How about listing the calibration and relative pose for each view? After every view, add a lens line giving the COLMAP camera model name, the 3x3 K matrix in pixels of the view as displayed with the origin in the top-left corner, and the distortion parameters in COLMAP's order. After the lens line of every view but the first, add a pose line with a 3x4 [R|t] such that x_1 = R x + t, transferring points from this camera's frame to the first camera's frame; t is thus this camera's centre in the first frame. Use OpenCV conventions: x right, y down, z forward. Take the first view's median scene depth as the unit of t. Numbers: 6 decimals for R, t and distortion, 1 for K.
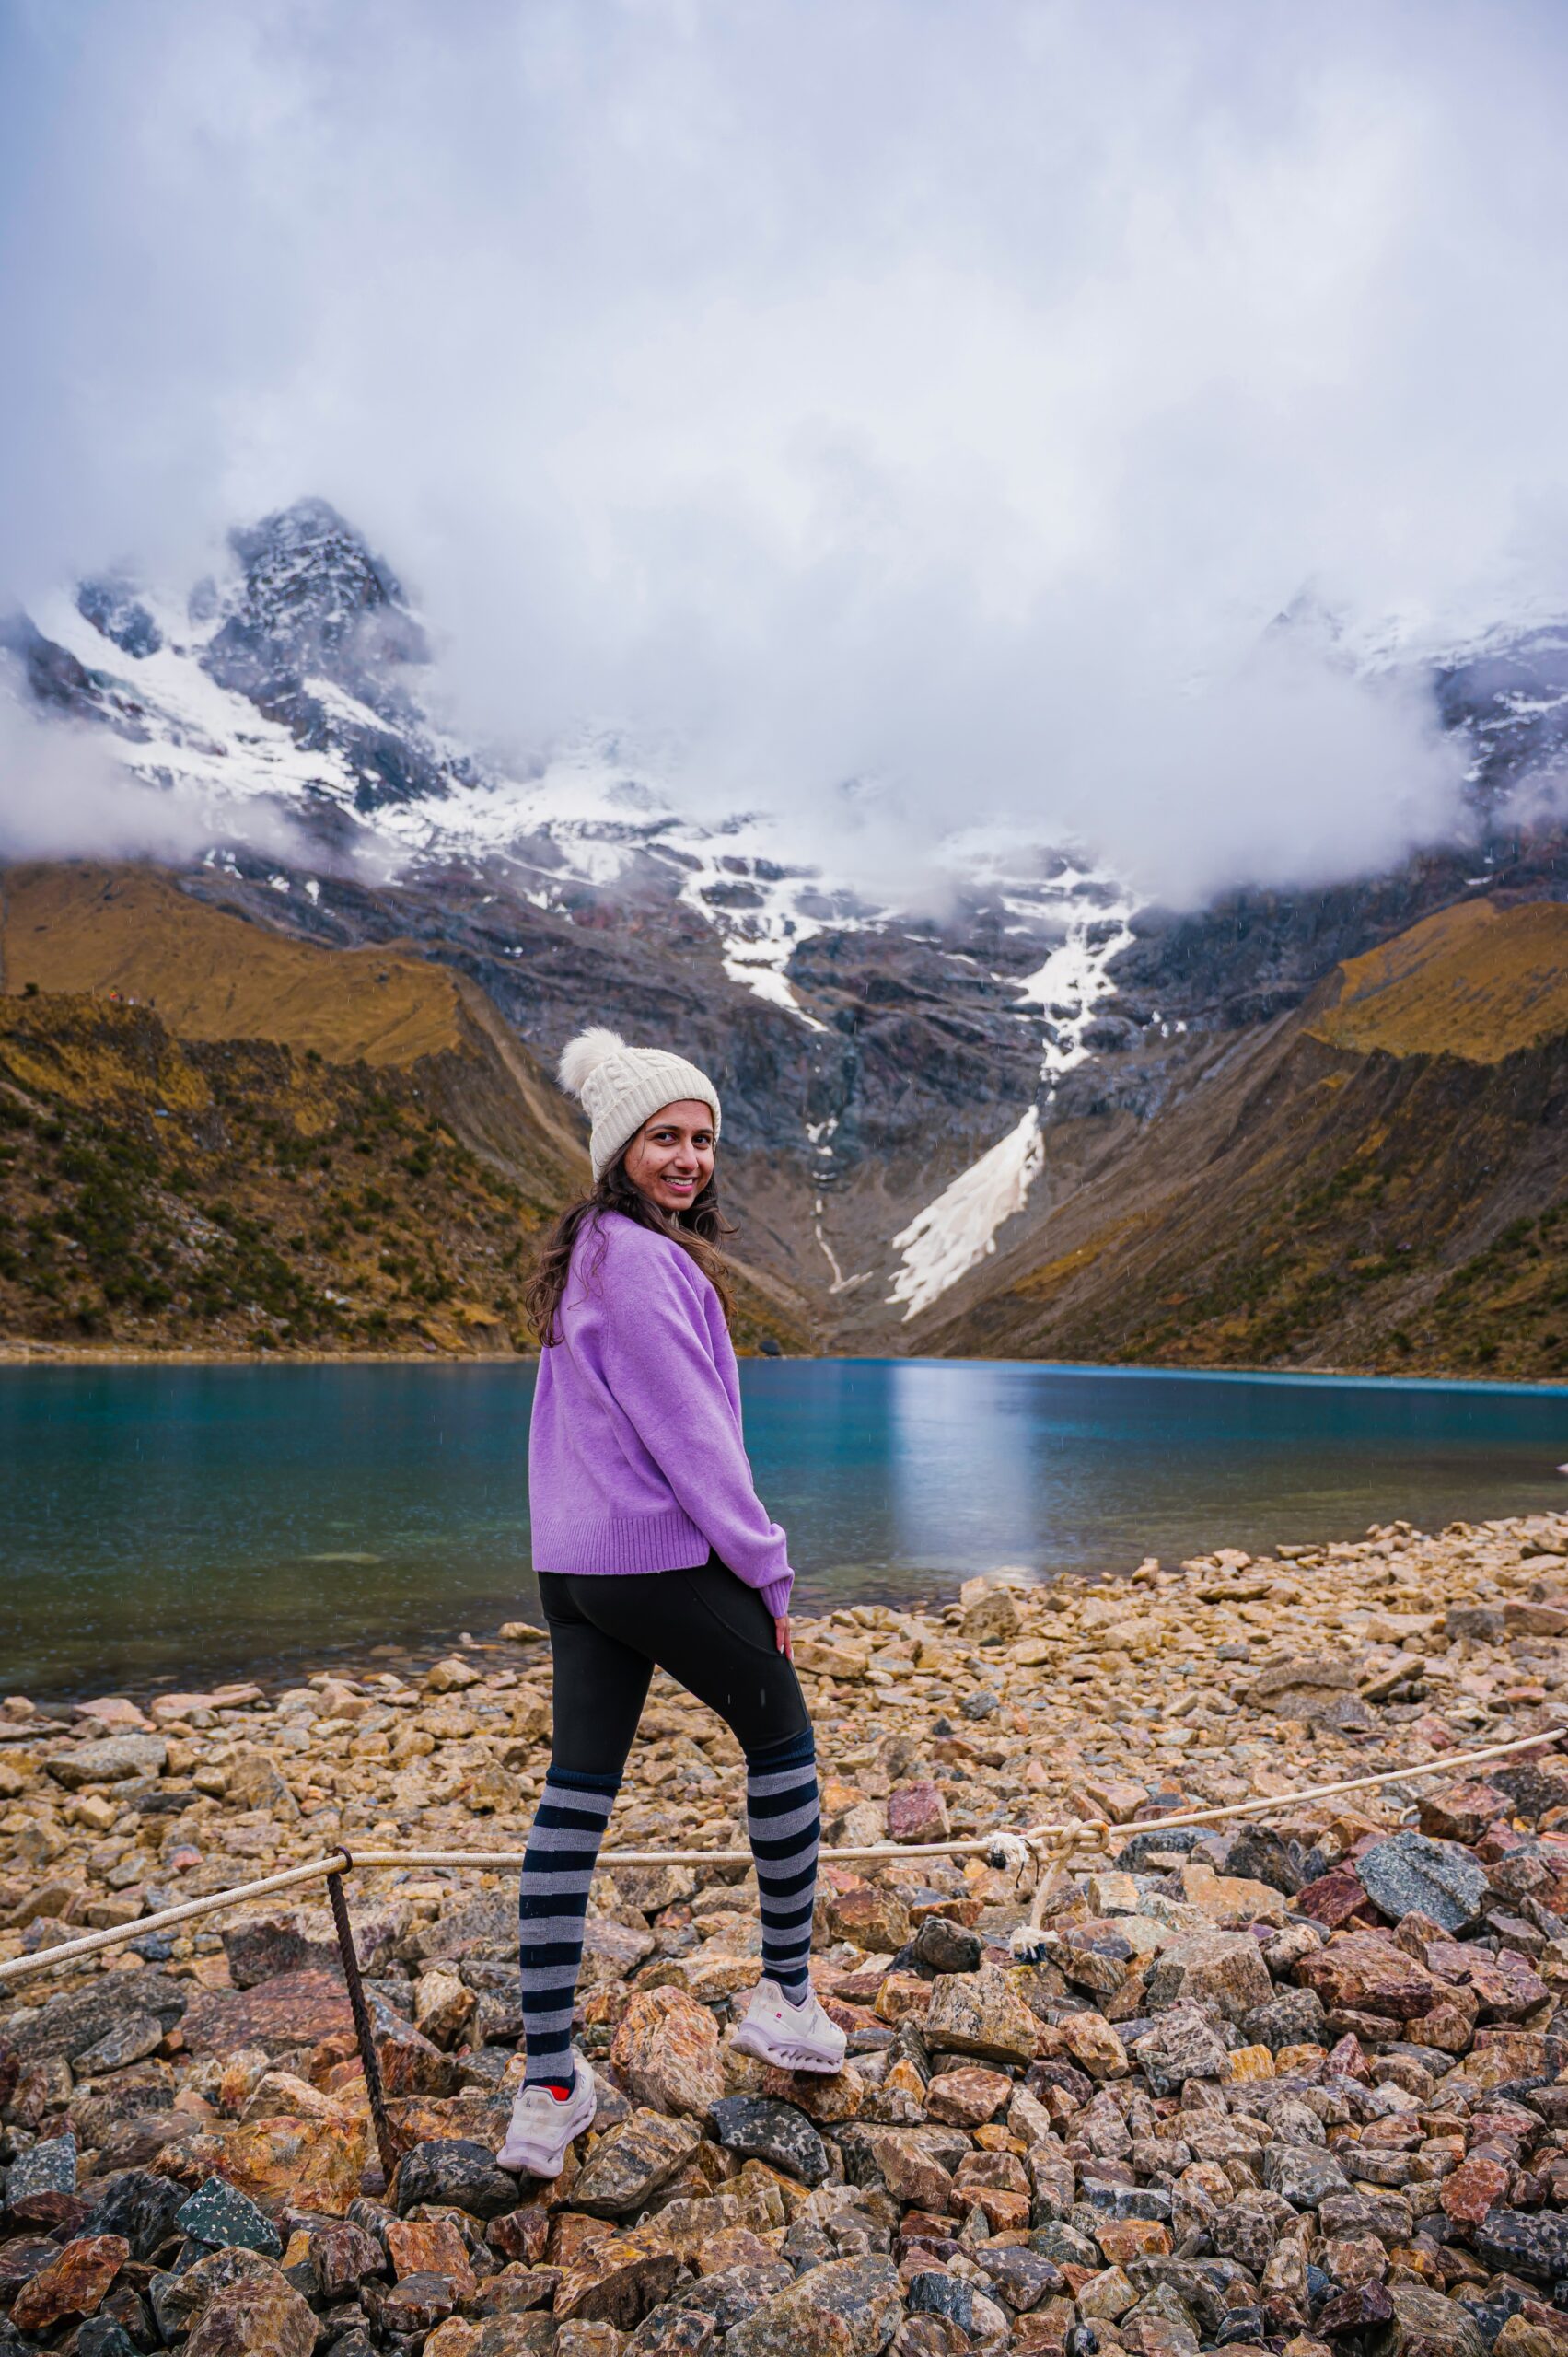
lens RADIAL K [[1576.0, 0, 779.0], [0, 1576.0, 1180.8], [0, 0, 1]] dist [-0.015810, 0.000356]
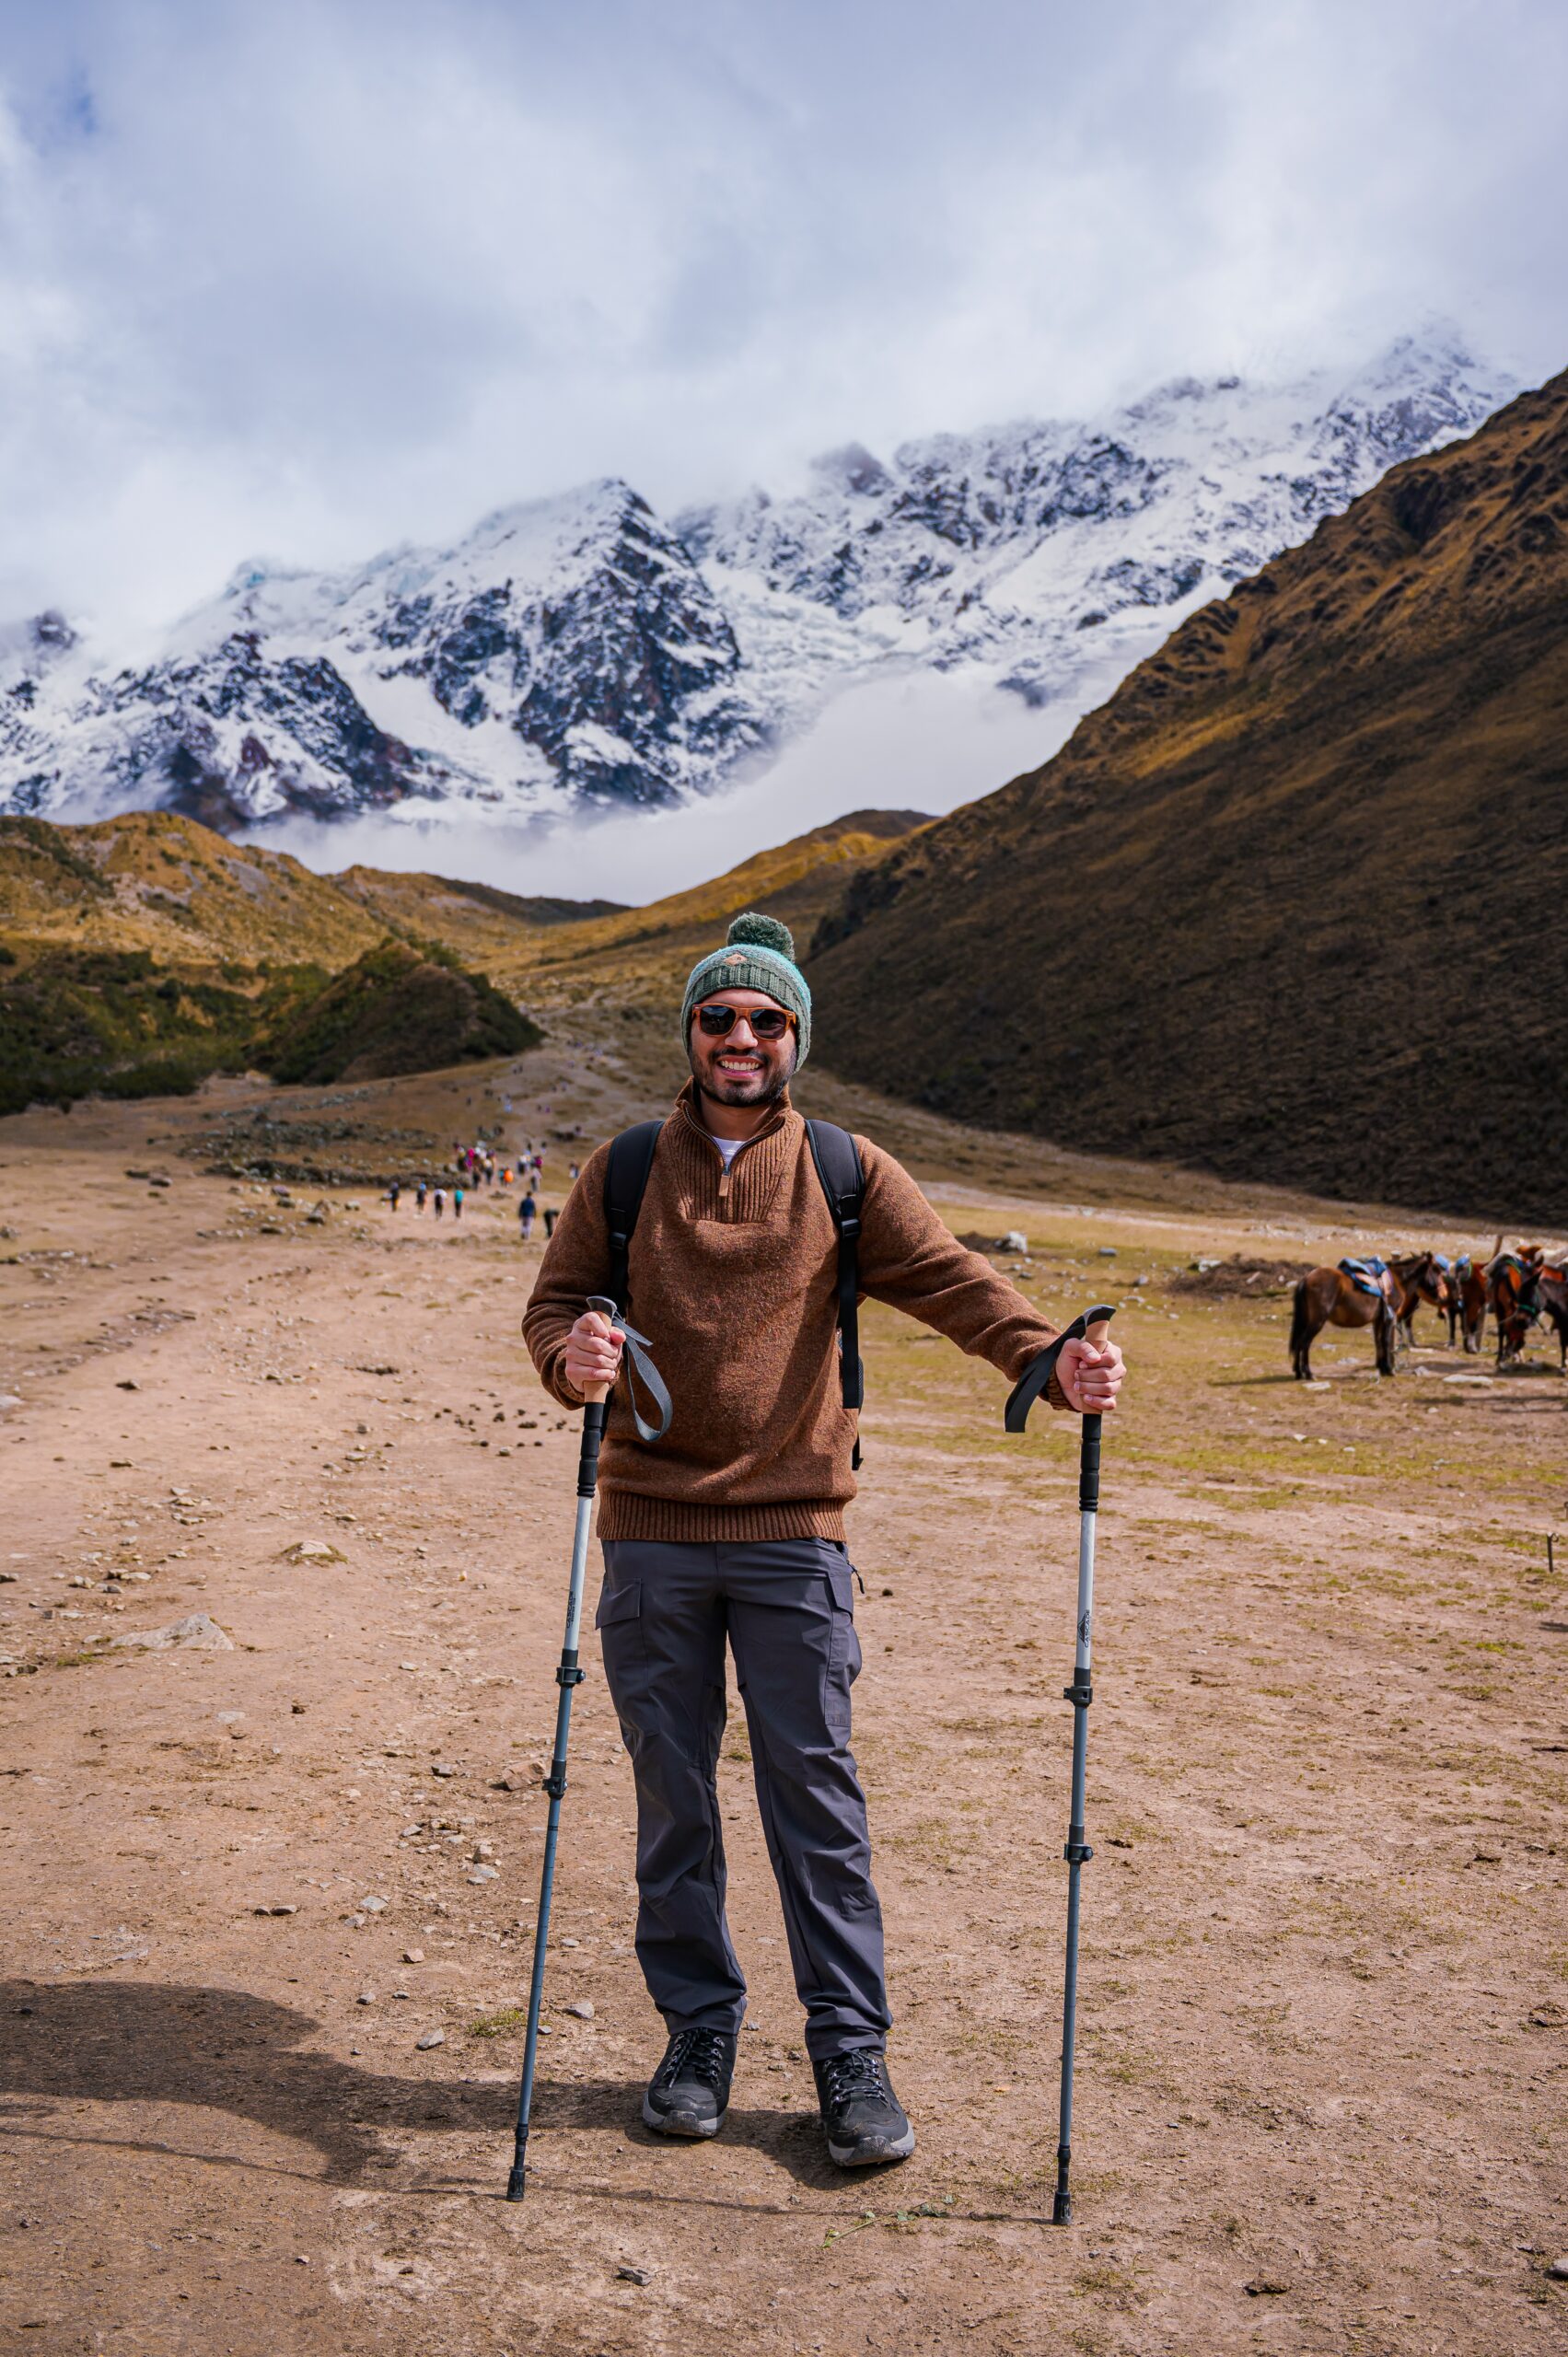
lens RADIAL K [[2291.6, 0, 770.9], [0, 2291.6, 1171.6], [0, 0, 1]] dist [0.025059, 0.000000]
pose [[0.901659, -0.069400, -0.426843, 0.829329], [0.043657, 0.996604, -0.069815, 0.226809], [0.430239, 0.044314, 0.901627, -0.767509]]
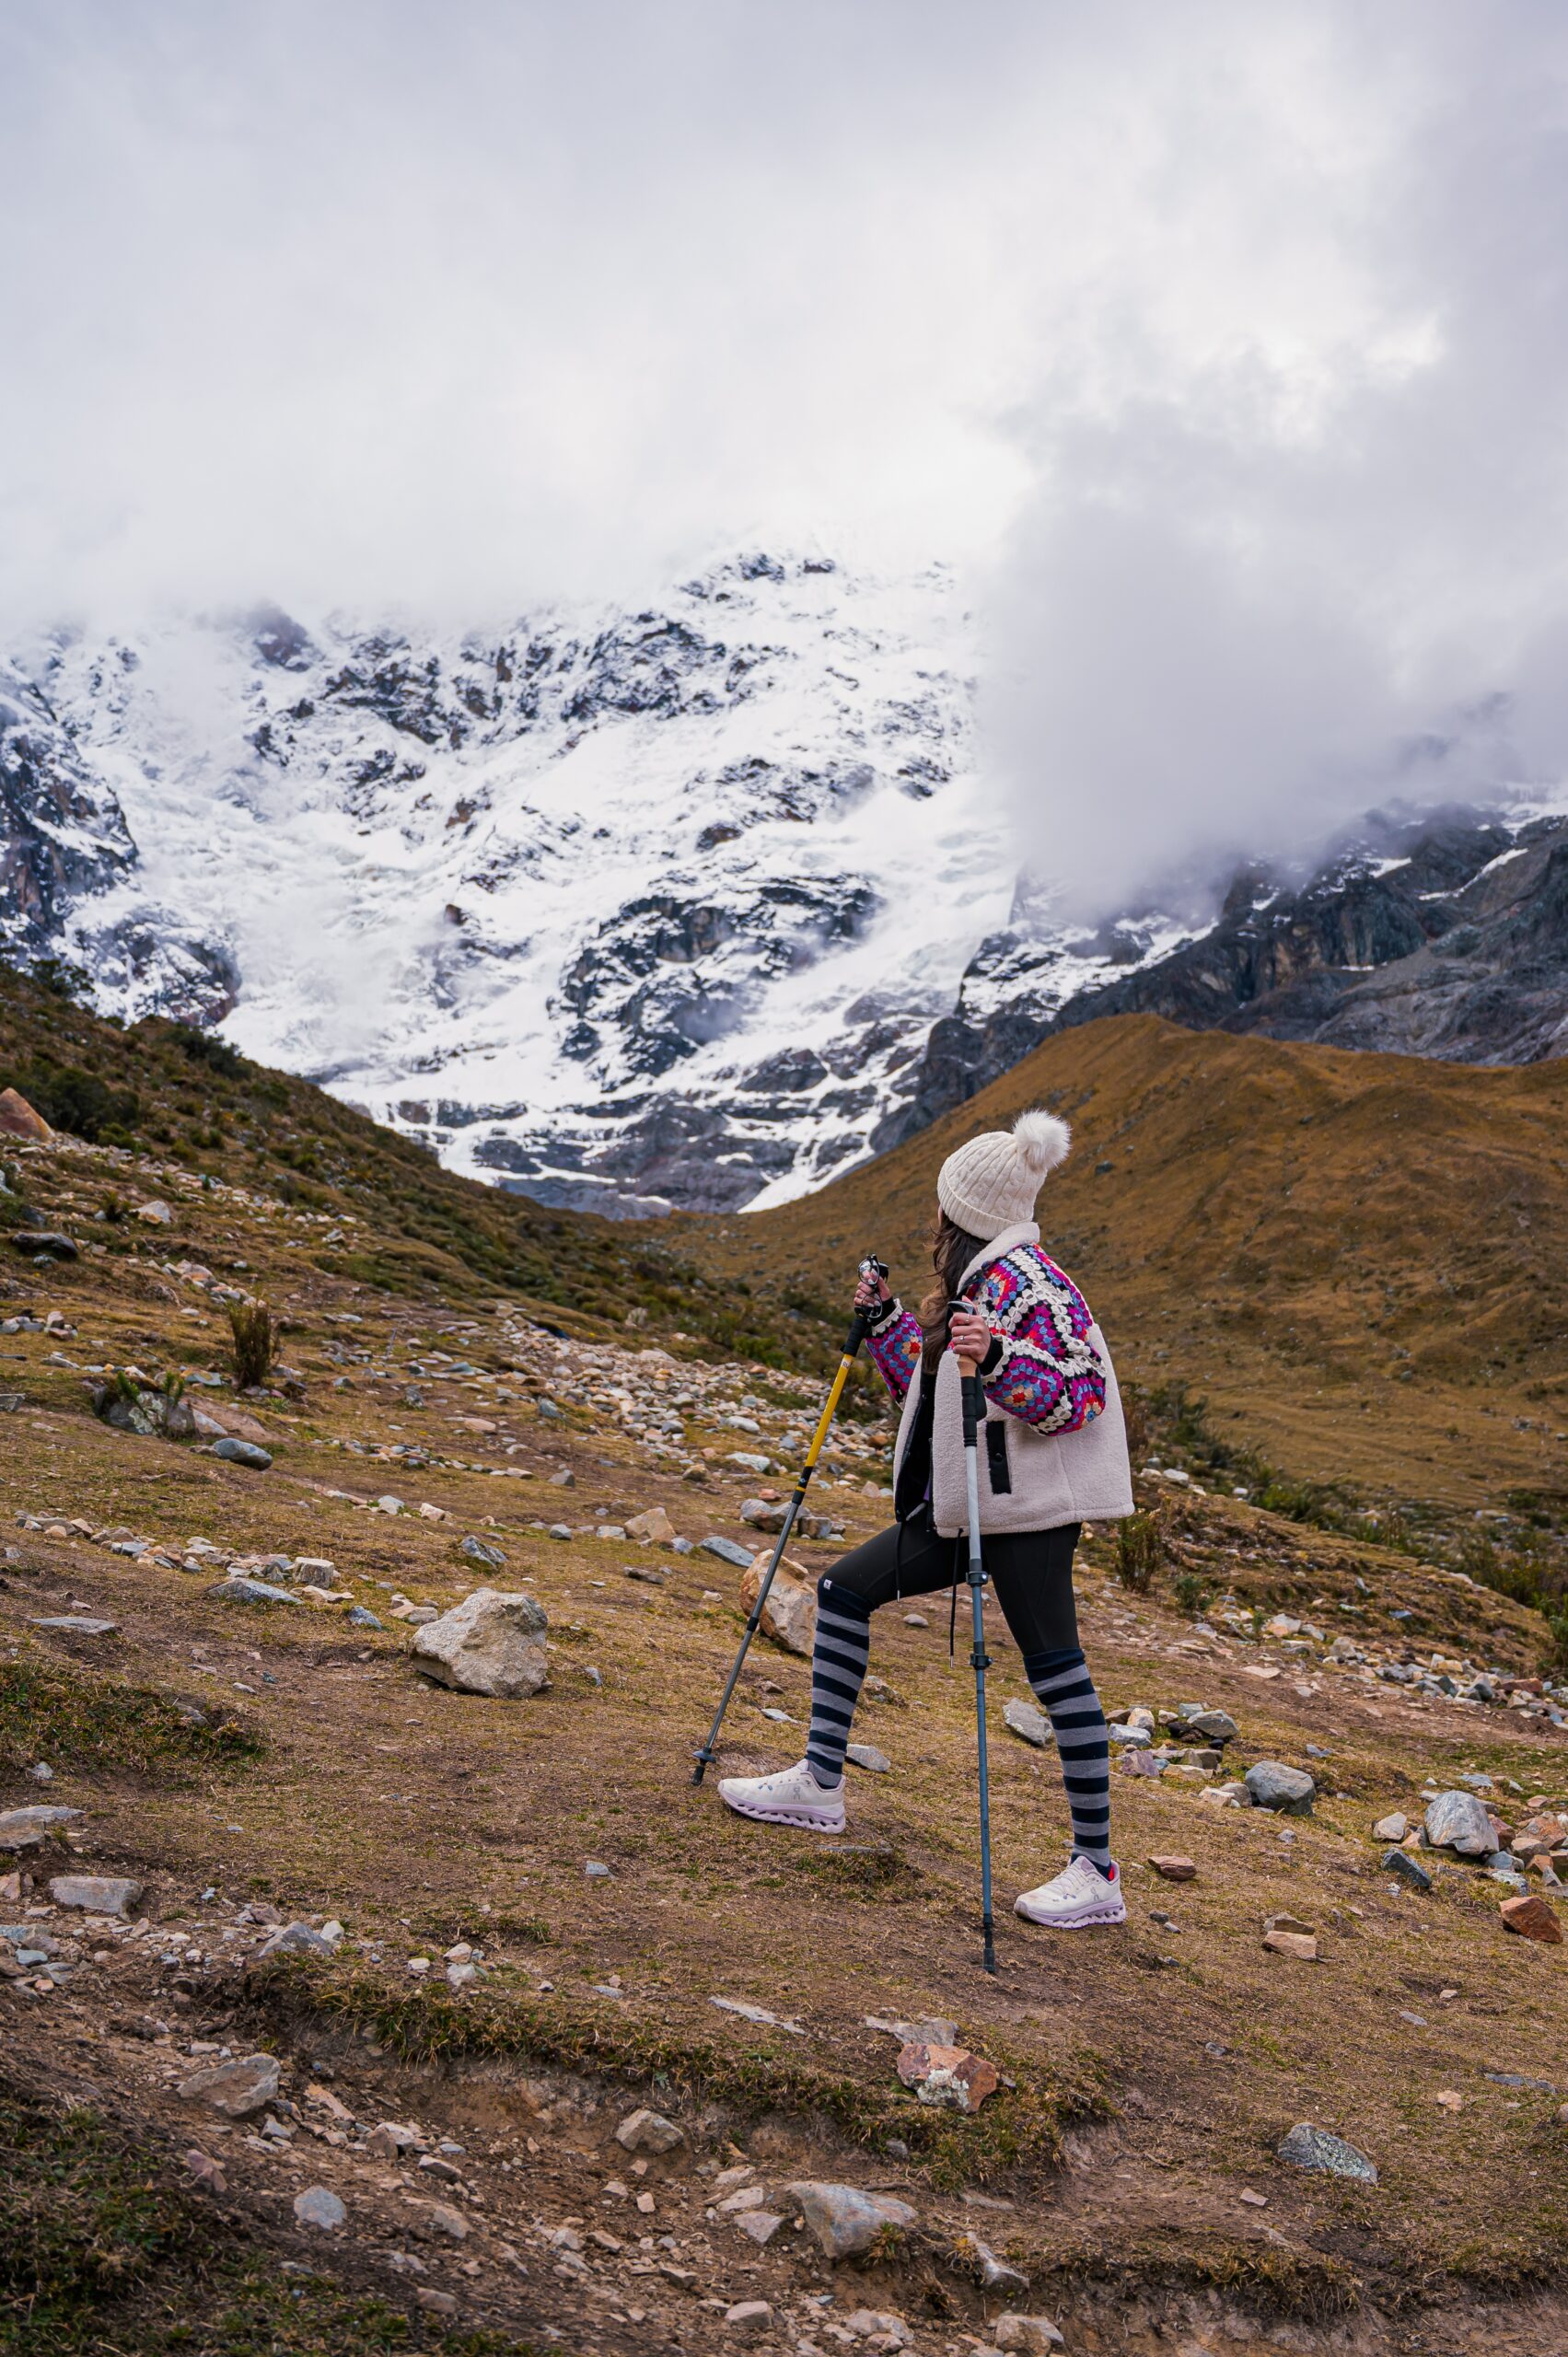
lens RADIAL K [[2291.6, 0, 807.8], [0, 2291.6, 1191.4], [0, 0, 1]] dist [0.025059, 0.000000]
pose [[0.995589, -0.087933, -0.032717, 0.235855], [0.080867, 0.981069, -0.175968, 0.057233], [0.047571, 0.172546, 0.983852, -0.086288]]
